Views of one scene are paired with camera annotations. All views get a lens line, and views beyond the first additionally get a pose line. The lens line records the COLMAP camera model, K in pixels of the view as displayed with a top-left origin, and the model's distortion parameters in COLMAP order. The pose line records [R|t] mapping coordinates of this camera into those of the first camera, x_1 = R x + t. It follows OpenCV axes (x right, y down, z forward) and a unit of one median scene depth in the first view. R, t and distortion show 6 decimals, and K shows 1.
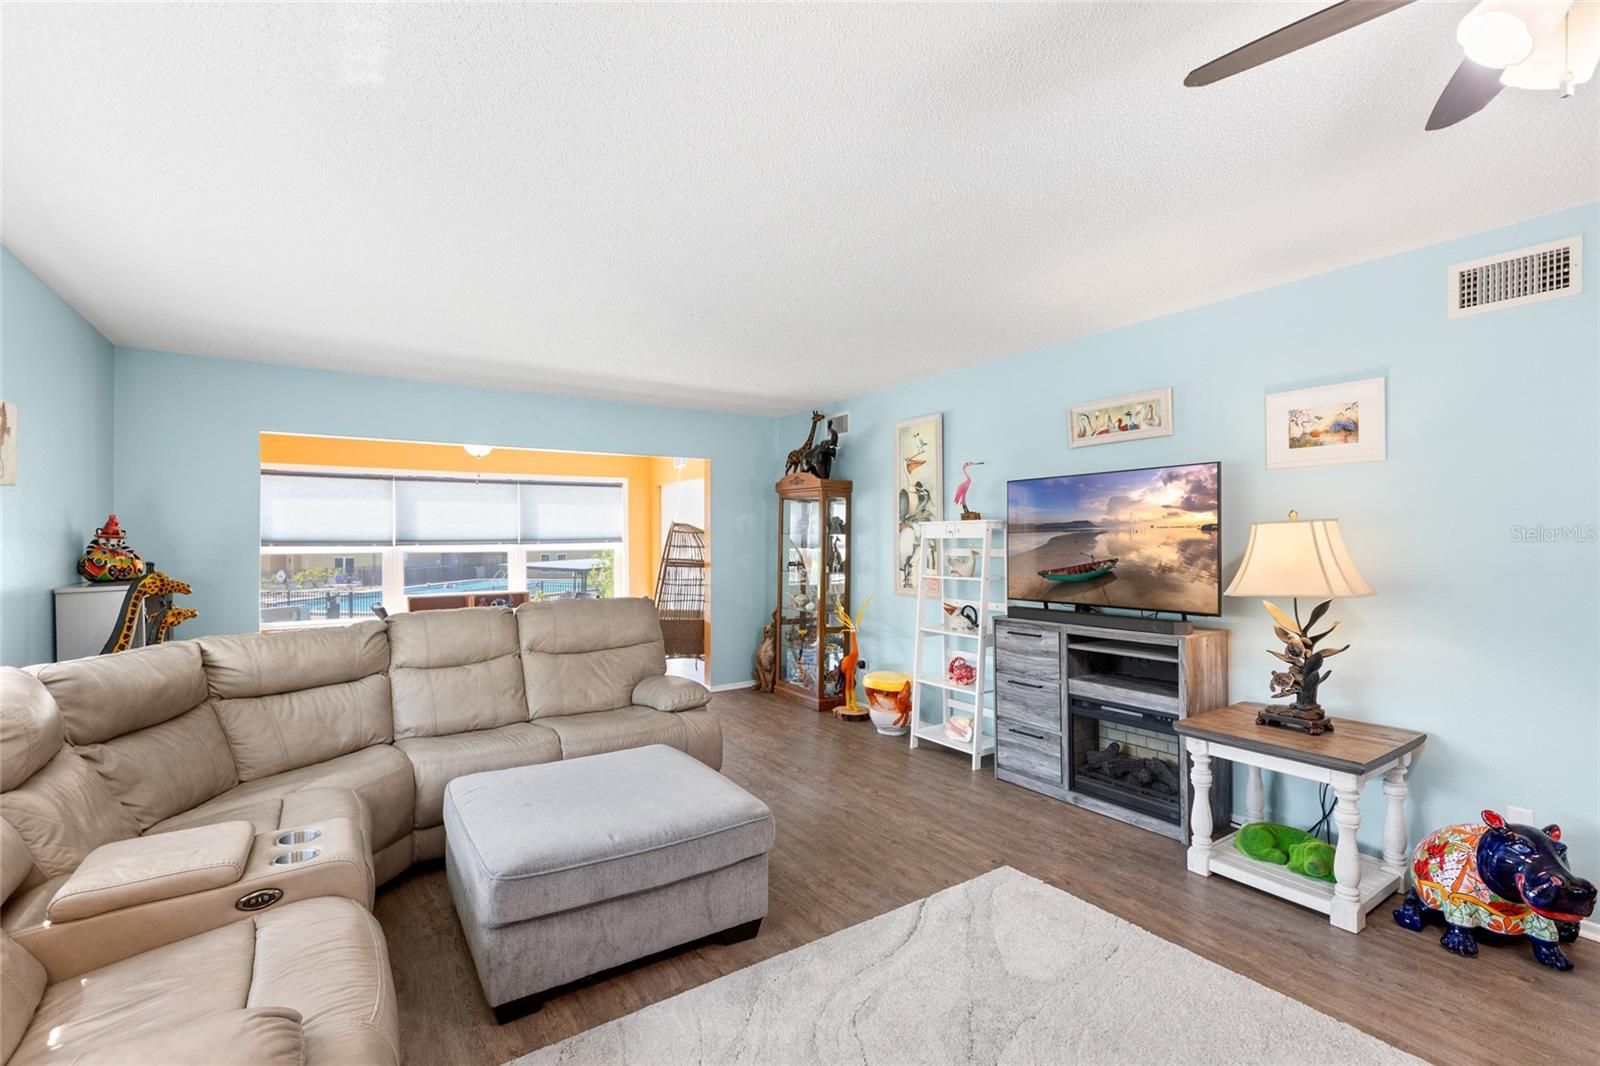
lens RADIAL K [[713.1, 0, 799.5], [0, 713.1, 546.5], [0, 0, 1]] dist [0.001862, 0.001051]
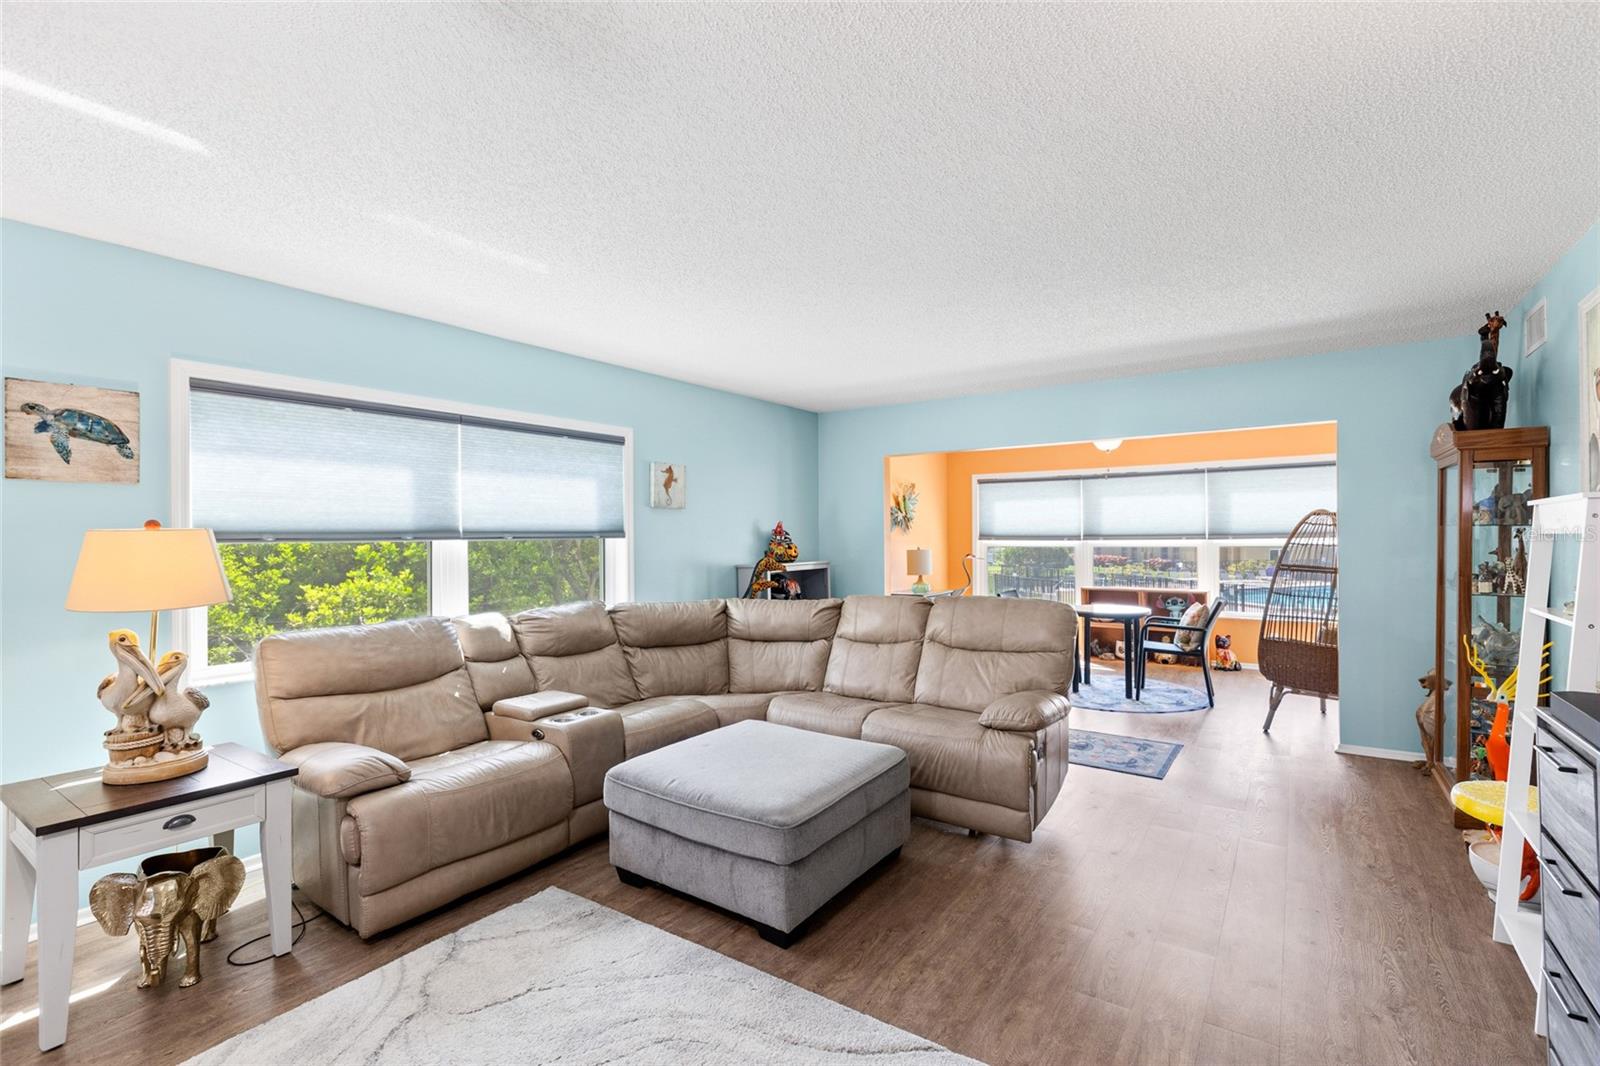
lens RADIAL K [[713.1, 0, 814.1], [0, 713.1, 539.8], [0, 0, 1]] dist [0.001862, 0.001051]
pose [[0.382862, 0.005423, -0.923790, 0.546738], [-0.003925, 0.999983, 0.004244, -0.008885], [0.923797, 0.002001, 0.382877, 0.428849]]
